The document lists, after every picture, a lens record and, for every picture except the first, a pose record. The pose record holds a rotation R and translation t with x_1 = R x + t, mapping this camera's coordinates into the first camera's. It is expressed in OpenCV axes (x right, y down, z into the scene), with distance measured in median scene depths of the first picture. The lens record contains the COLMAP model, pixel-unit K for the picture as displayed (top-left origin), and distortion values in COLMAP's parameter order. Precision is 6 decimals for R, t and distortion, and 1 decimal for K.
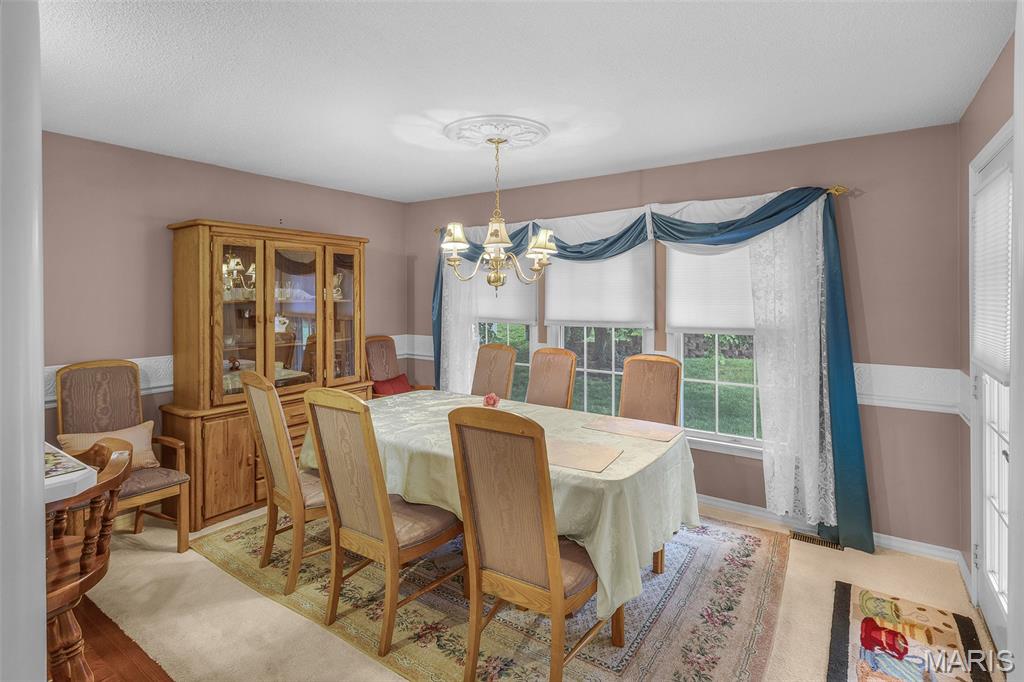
lens RADIAL K [[501.3, 0, 523.7], [0, 501.3, 289.8], [0, 0, 1]] dist [-0.011745, -0.001411]
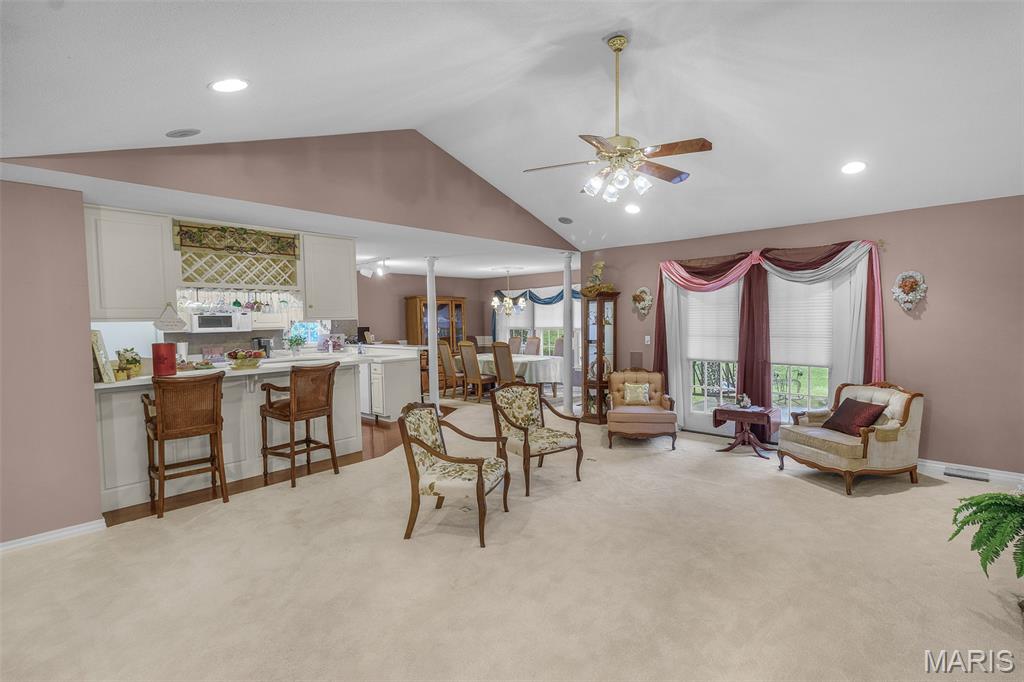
lens RADIAL K [[472.8, 0, 510.7], [0, 472.8, 340.4], [0, 0, 1]] dist [-0.003283, -0.000174]
pose [[0.986468, -0.009054, -0.163704, 0.343072], [0.018165, 0.998362, 0.054246, -0.008990], [0.162945, -0.056486, 0.985017, -1.515943]]
